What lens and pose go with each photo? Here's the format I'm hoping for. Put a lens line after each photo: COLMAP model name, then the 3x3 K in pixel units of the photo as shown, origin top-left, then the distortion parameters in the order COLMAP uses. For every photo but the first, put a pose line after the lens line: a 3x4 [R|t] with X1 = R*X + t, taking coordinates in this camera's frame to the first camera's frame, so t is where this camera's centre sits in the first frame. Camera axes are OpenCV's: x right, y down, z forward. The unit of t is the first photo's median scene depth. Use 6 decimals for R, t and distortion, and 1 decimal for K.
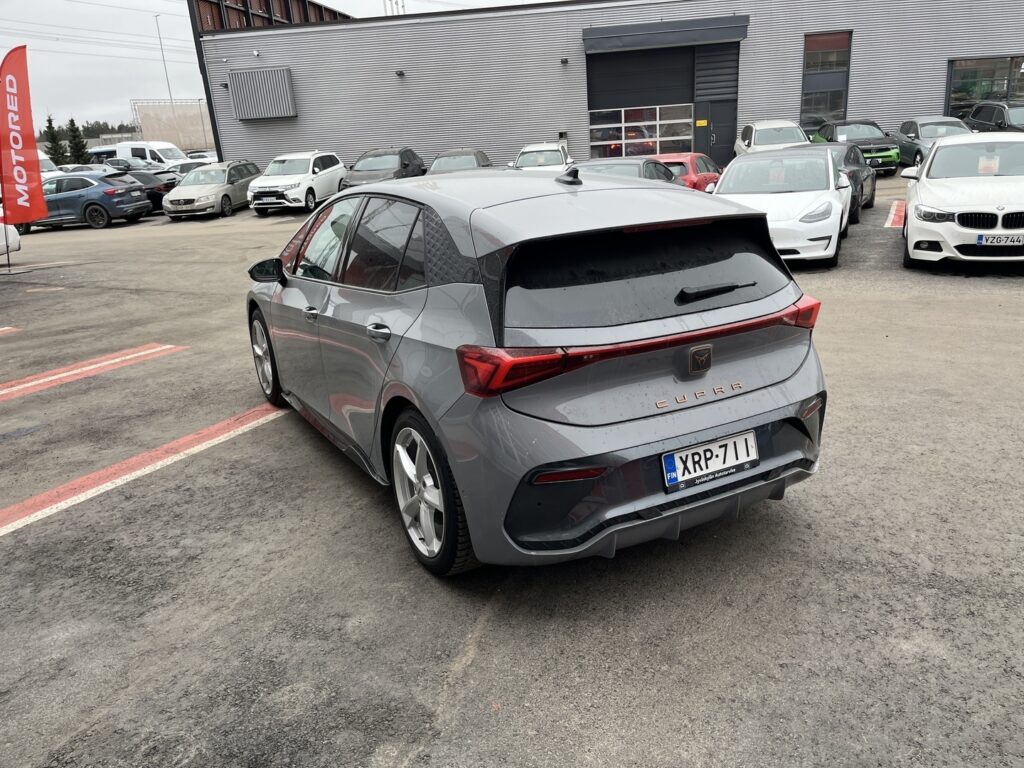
lens RADIAL K [[772.7, 0, 522.5], [0, 772.7, 384.2], [0, 0, 1]] dist [0.056925, -0.073096]
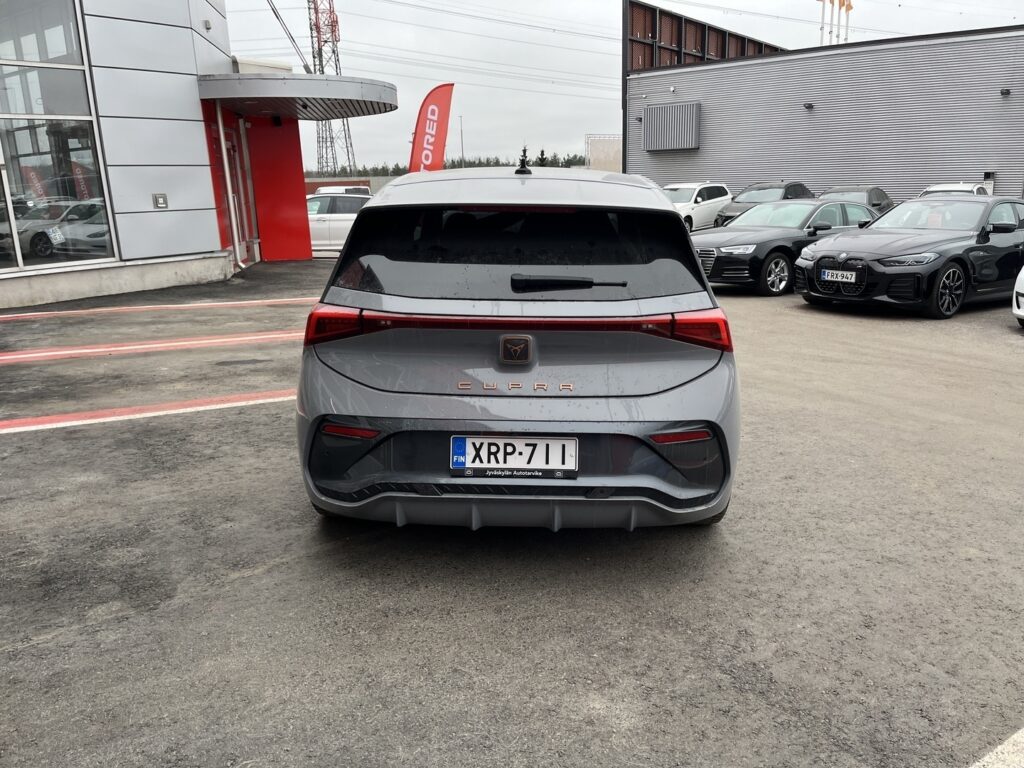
lens RADIAL K [[772.7, 0, 522.5], [0, 772.7, 384.2], [0, 0, 1]] dist [0.056925, -0.073096]
pose [[0.854361, 0.172963, -0.490052, 0.673141], [-0.194489, 0.980879, 0.007126, 0.002648], [0.481914, 0.089222, 0.871664, 0.166668]]
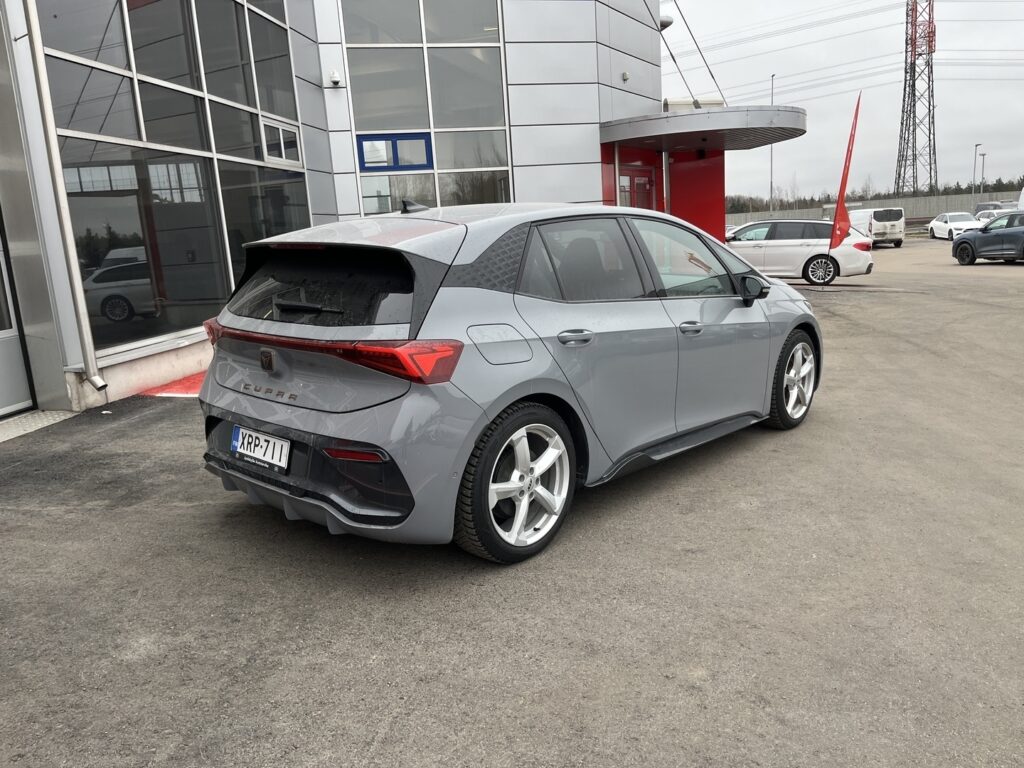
lens RADIAL K [[772.6, 0, 531.1], [0, 772.6, 383.4], [0, 0, 1]] dist [0.057424, -0.076753]
pose [[0.329951, 0.229119, -0.915771, 1.359017], [-0.268818, 0.952739, 0.141514, -0.256056], [0.904914, 0.199483, 0.375949, 0.875969]]
